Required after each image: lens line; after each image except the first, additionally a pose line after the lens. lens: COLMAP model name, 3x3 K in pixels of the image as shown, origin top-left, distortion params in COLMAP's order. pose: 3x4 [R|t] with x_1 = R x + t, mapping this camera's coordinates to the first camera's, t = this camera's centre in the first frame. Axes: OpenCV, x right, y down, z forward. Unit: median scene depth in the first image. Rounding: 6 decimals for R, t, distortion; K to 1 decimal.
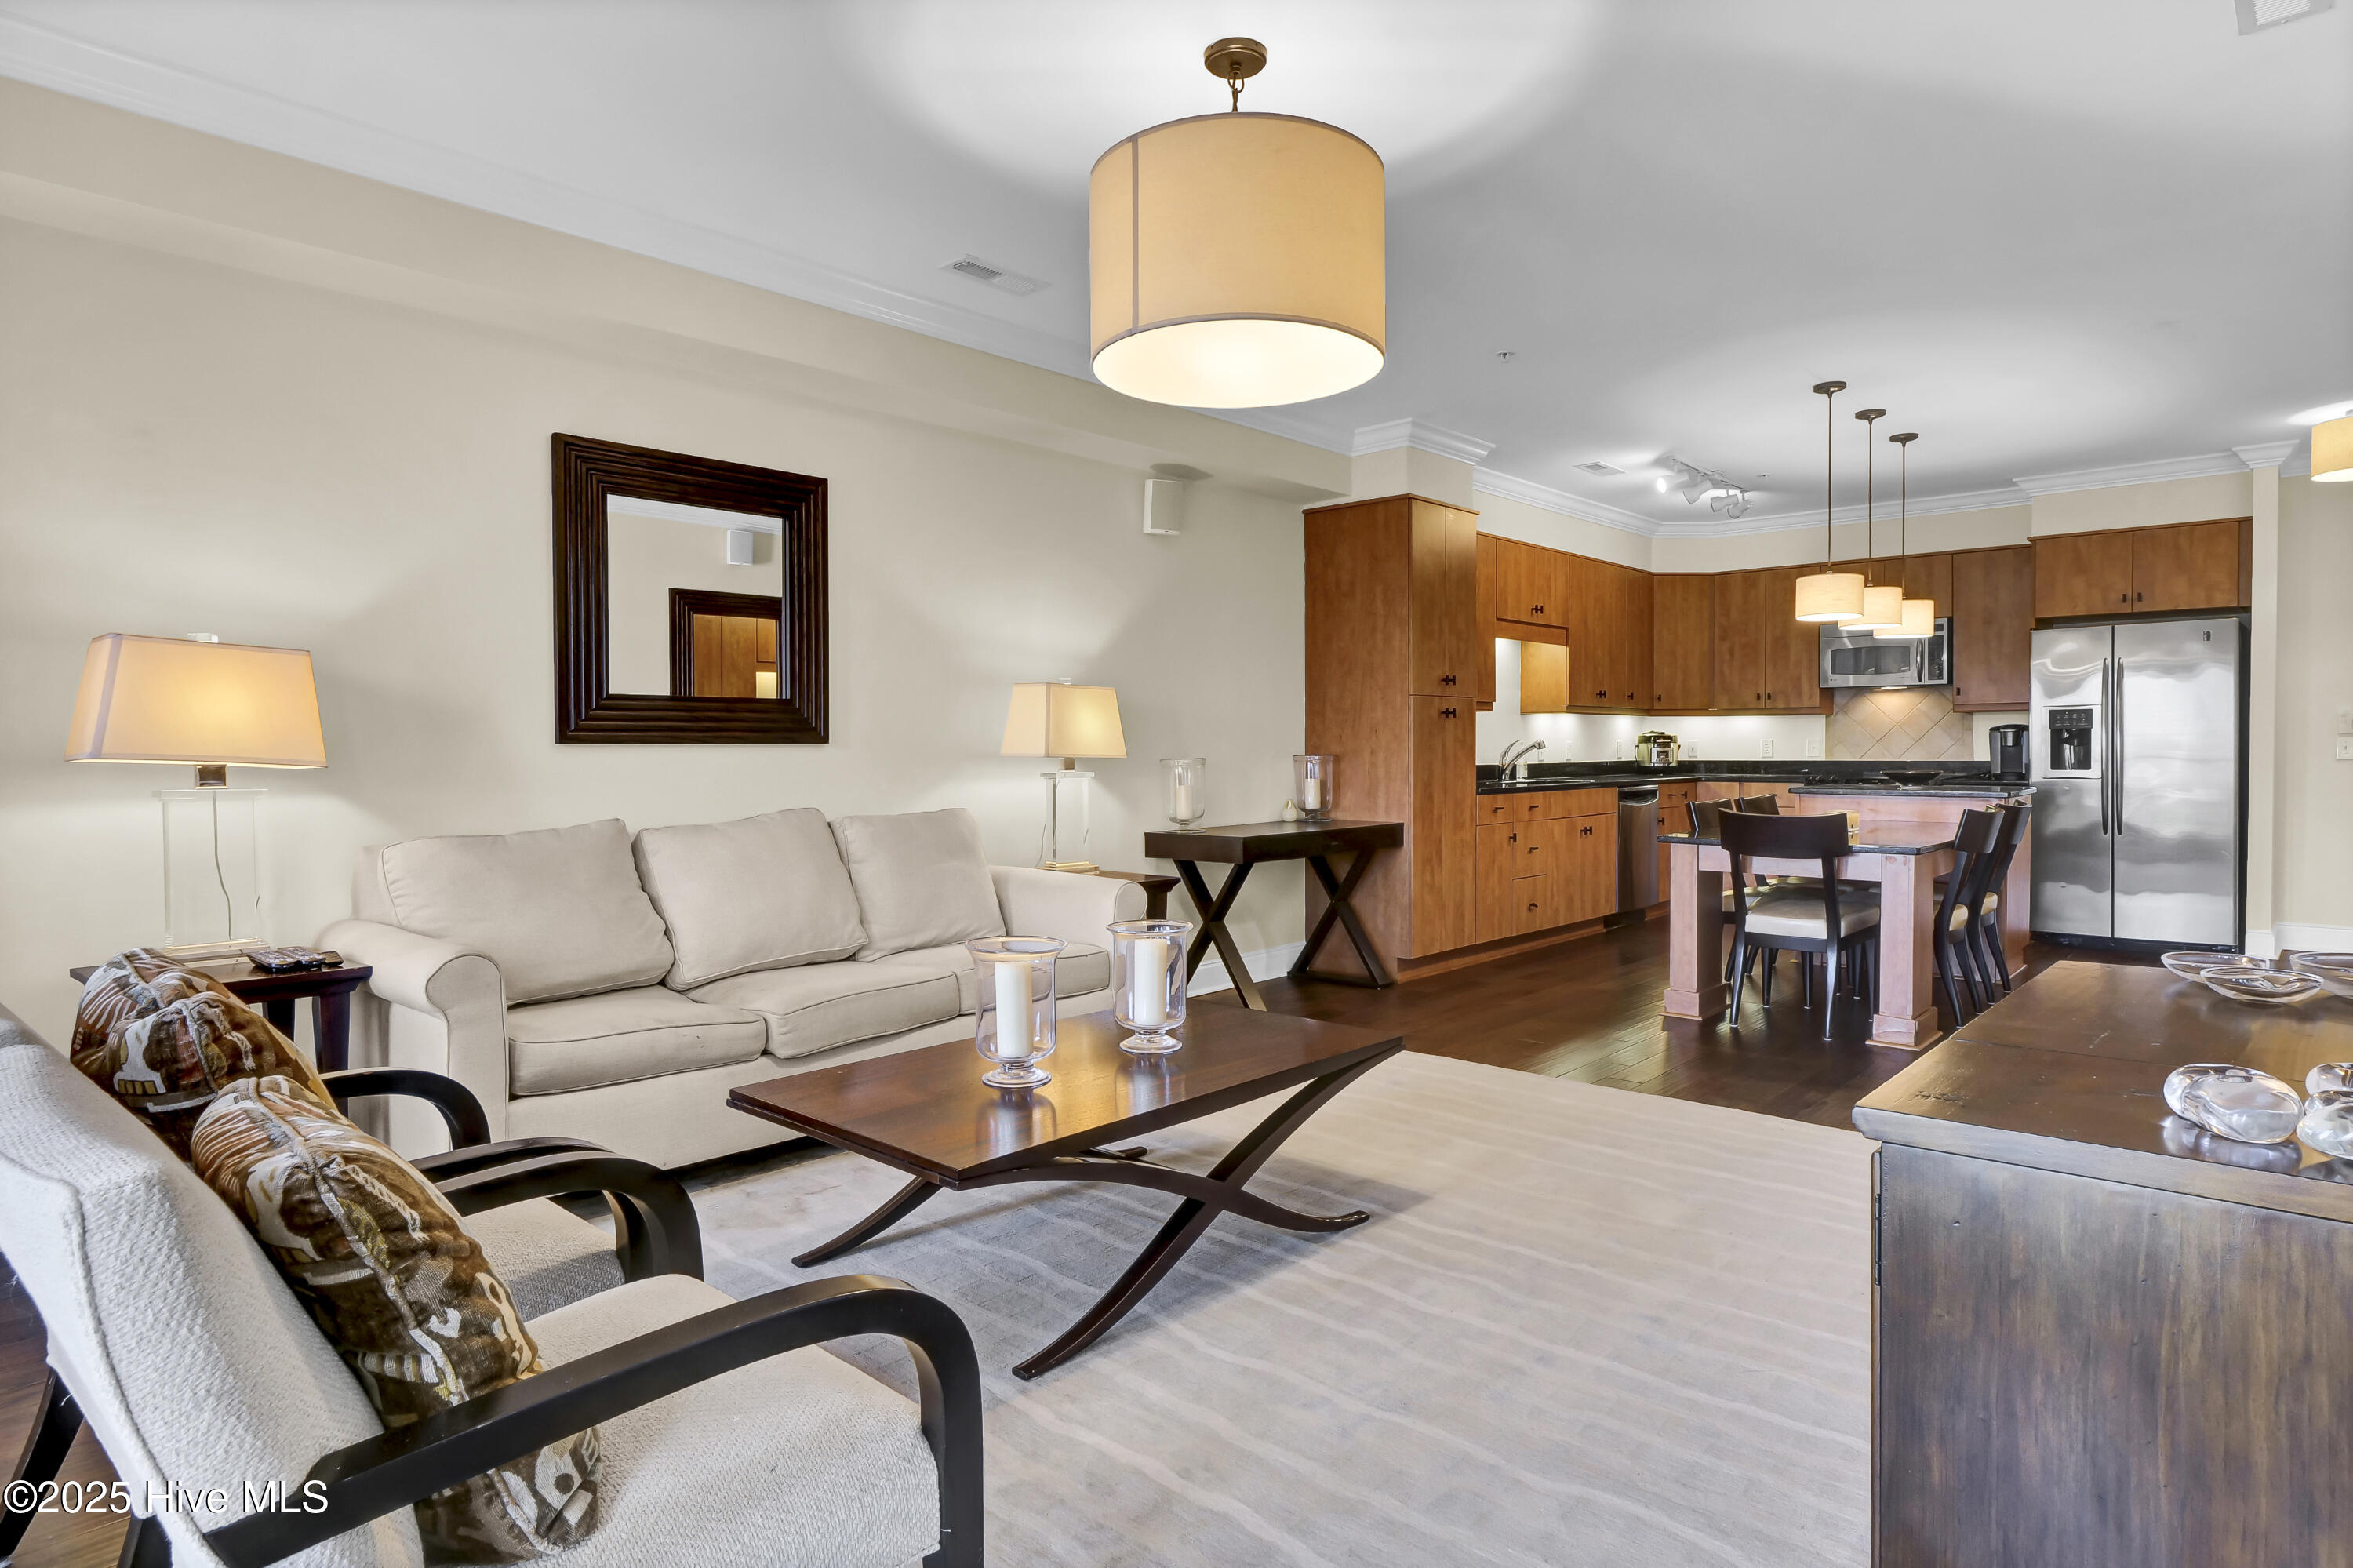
lens RADIAL K [[1287.7, 0, 1179.1], [0, 1287.7, 779.7], [0, 0, 1]] dist [-0.002810, 0.000139]
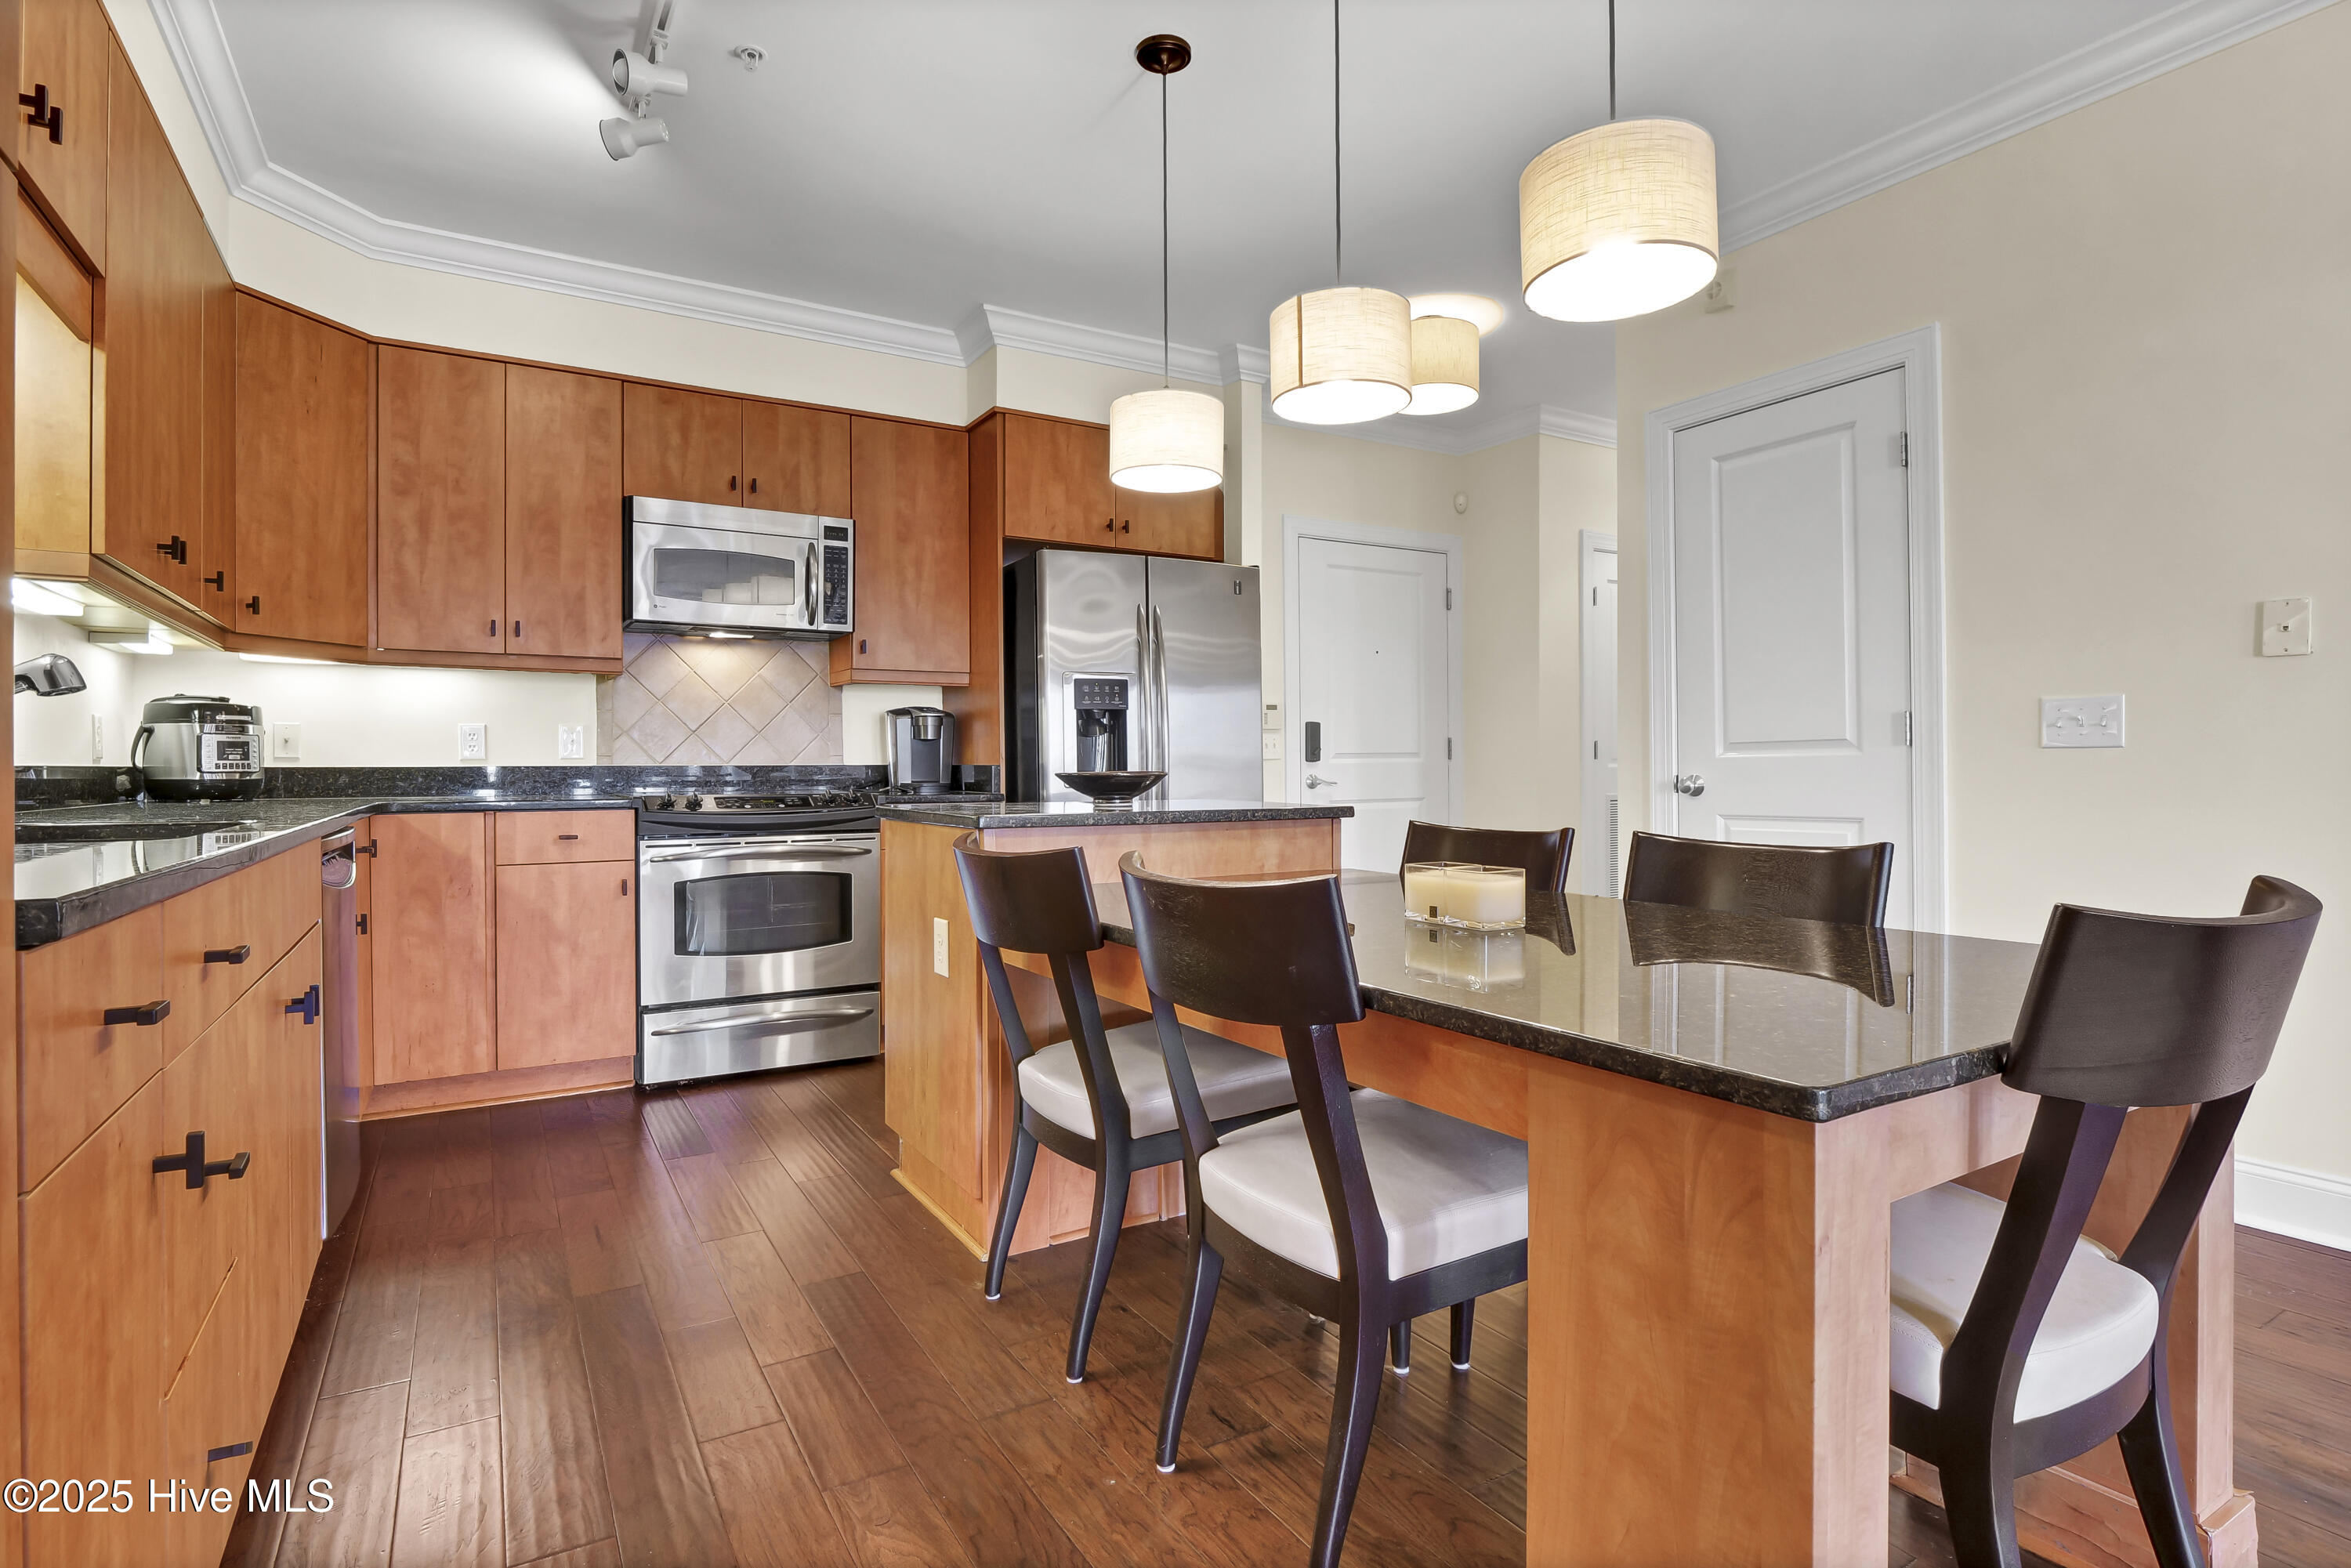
lens RADIAL K [[1170.0, 0, 1171.1], [0, 1170.0, 771.9], [0, 0, 1]] dist [-0.014212, 0.000646]
pose [[0.286455, 0.002343, 0.958091, 0.140227], [0.027438, 0.999567, -0.010648, -0.001238], [-0.957701, 0.029339, 0.286267, 0.774900]]
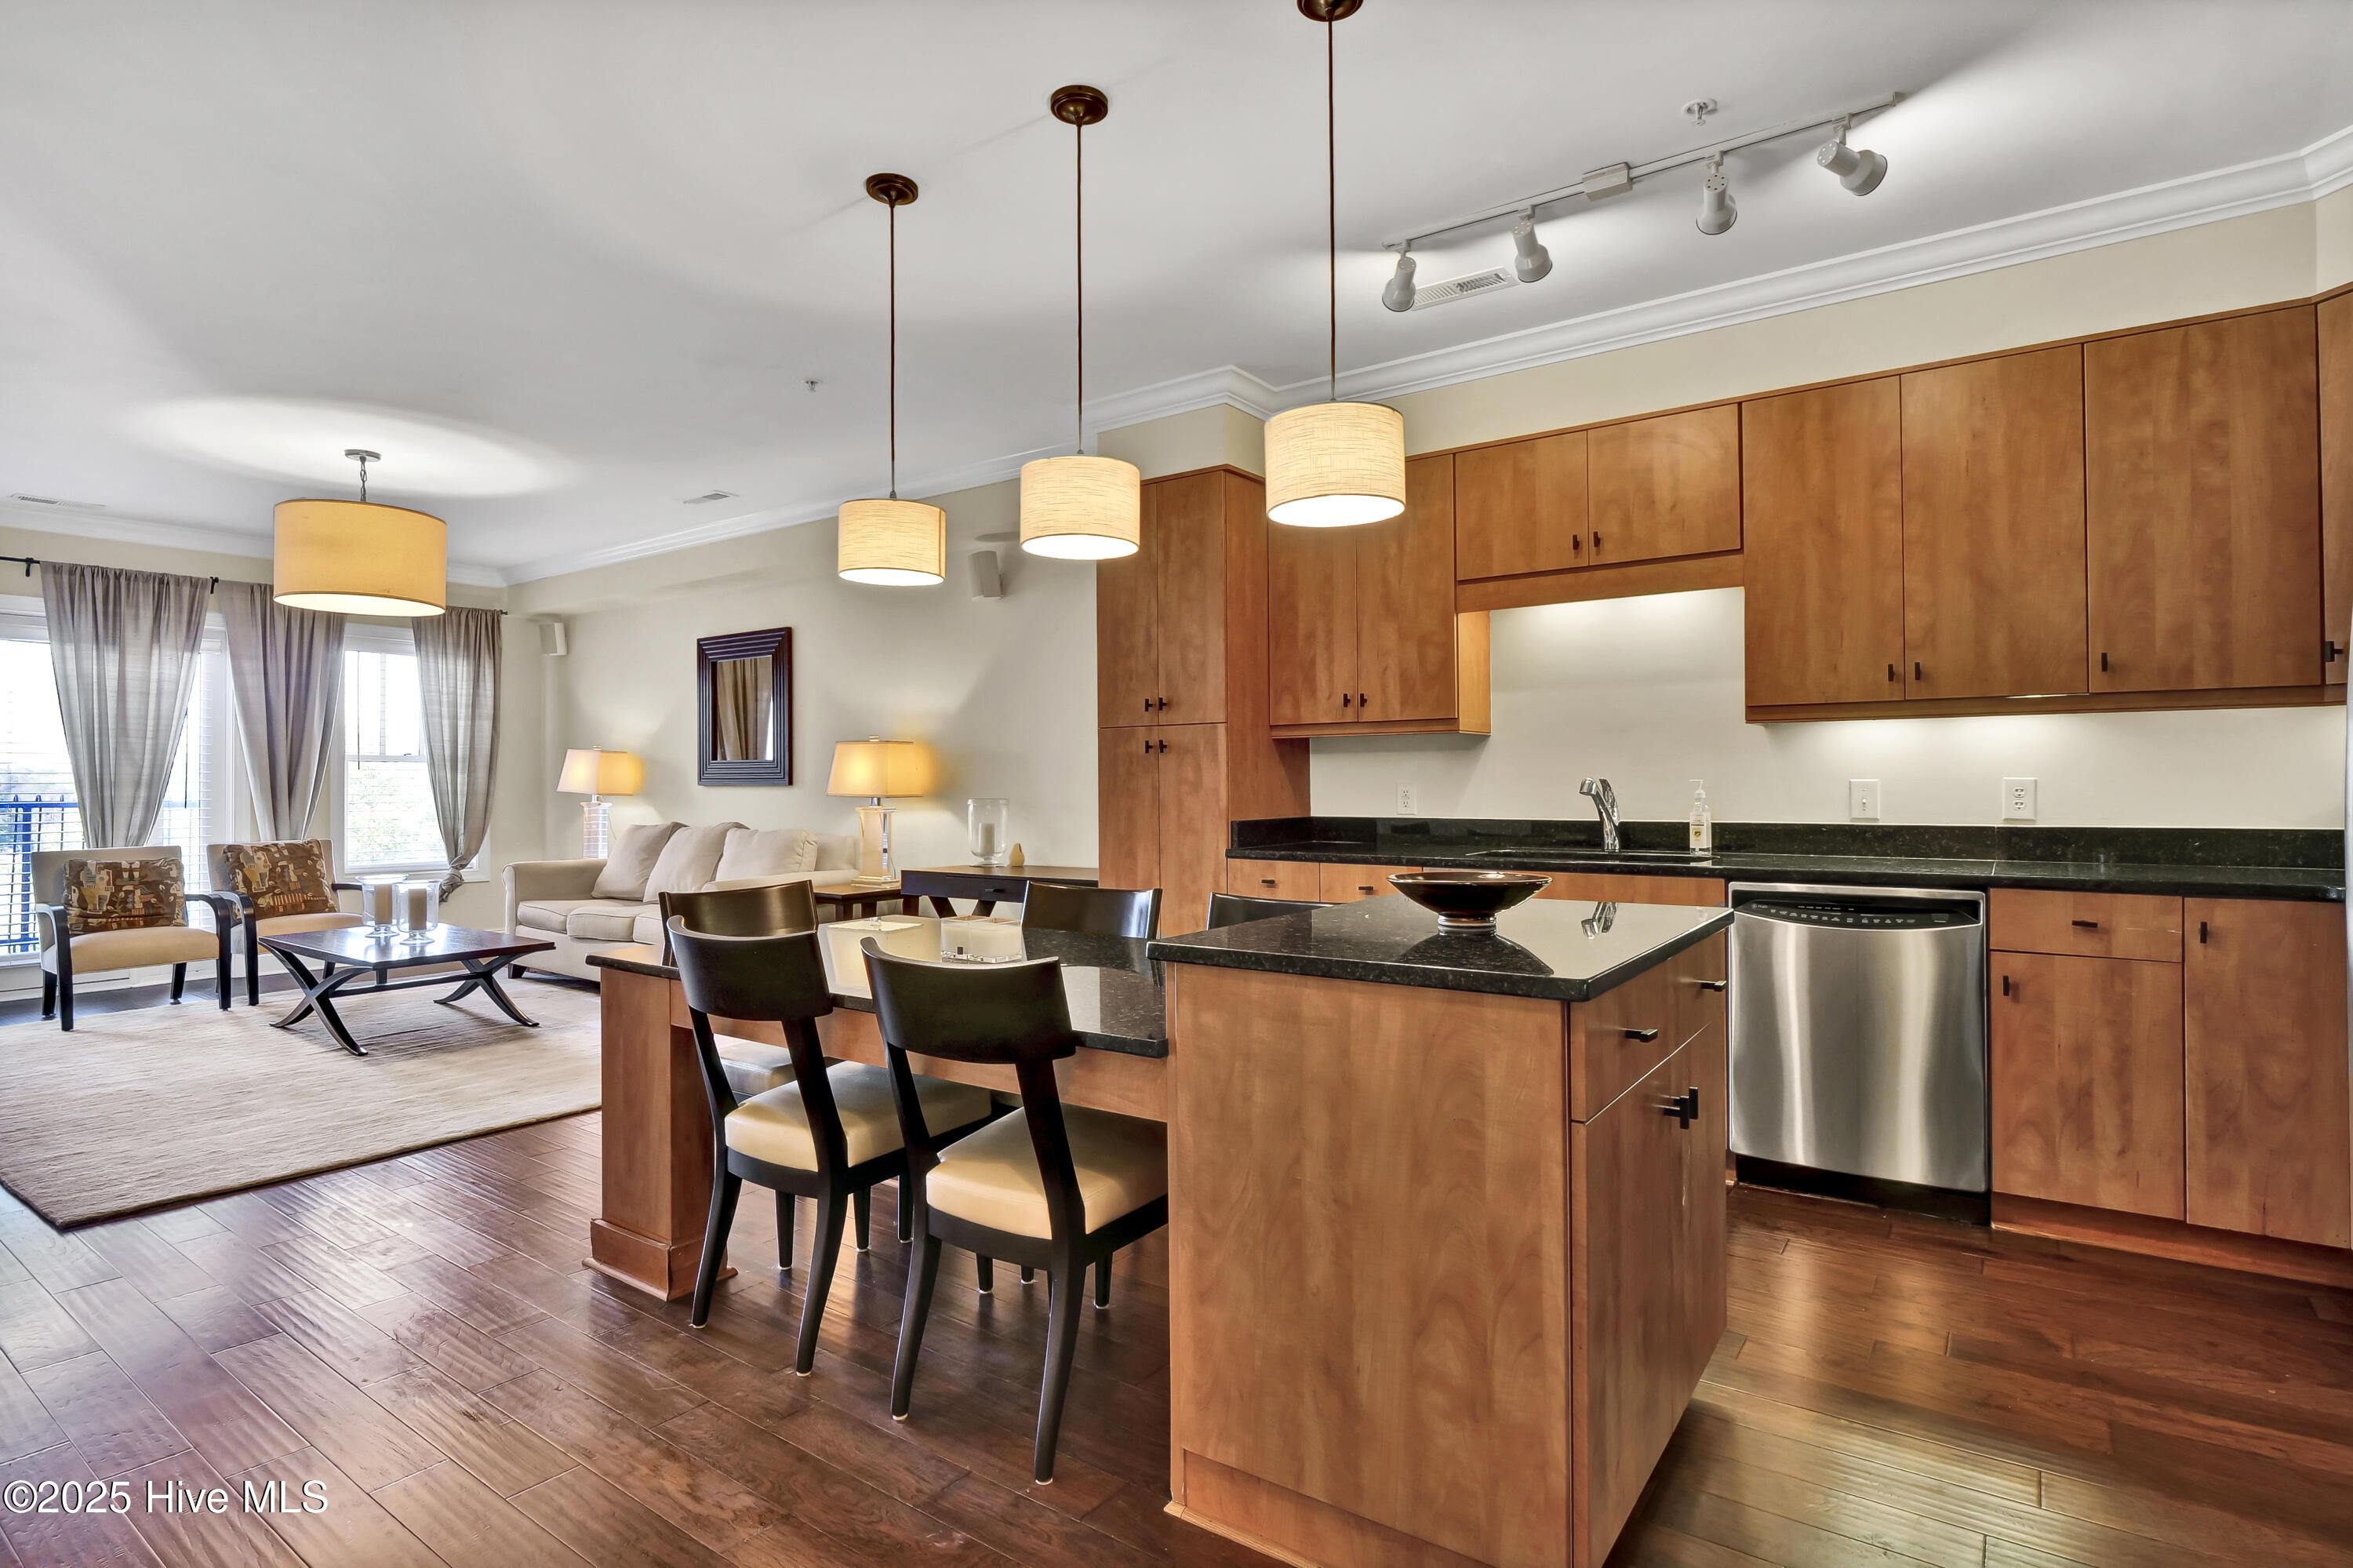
lens RADIAL K [[1175.9, 0, 1173.0], [0, 1175.9, 775.7], [0, 0, 1]] dist [-0.013975, -0.002118]
pose [[0.118551, -0.001027, -0.992947, 0.789286], [-0.020799, 0.999777, -0.003518, -0.027913], [0.992730, 0.021069, 0.118504, 0.803088]]
